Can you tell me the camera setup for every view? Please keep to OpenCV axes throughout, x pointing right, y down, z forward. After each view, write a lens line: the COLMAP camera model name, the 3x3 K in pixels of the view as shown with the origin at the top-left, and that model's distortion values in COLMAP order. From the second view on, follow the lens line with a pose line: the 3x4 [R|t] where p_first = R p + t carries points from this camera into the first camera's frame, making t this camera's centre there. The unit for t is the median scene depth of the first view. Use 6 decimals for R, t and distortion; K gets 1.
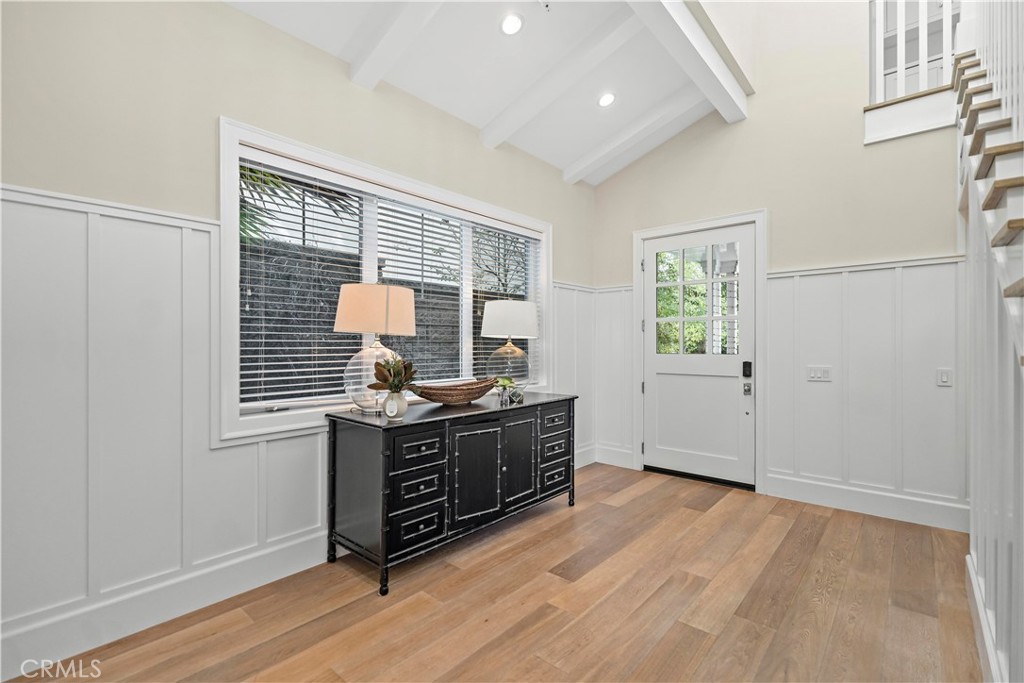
lens RADIAL K [[463.1, 0, 512.0], [0, 463.1, 341.5], [0, 0, 1]] dist [0.001074, 0.000083]
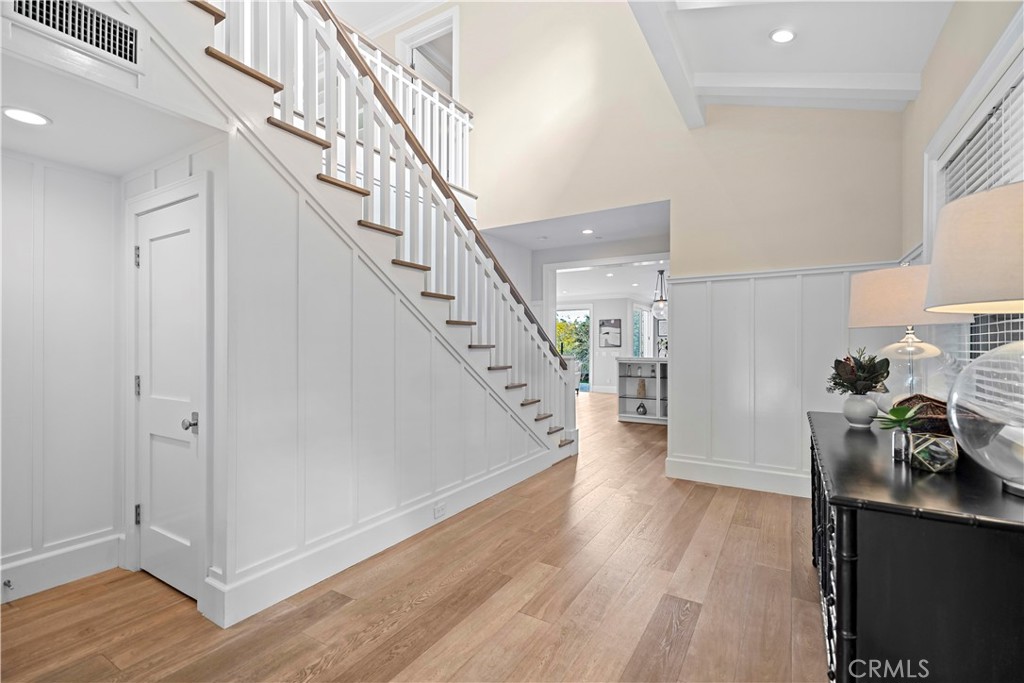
lens RADIAL K [[463.1, 0, 512.0], [0, 463.1, 341.5], [0, 0, 1]] dist [0.001074, 0.000083]
pose [[-0.984945, 0.000099, -0.172867, 0.589461], [0.002683, 0.999888, -0.014714, 0.024308], [0.172846, -0.014957, -0.984835, 1.850085]]
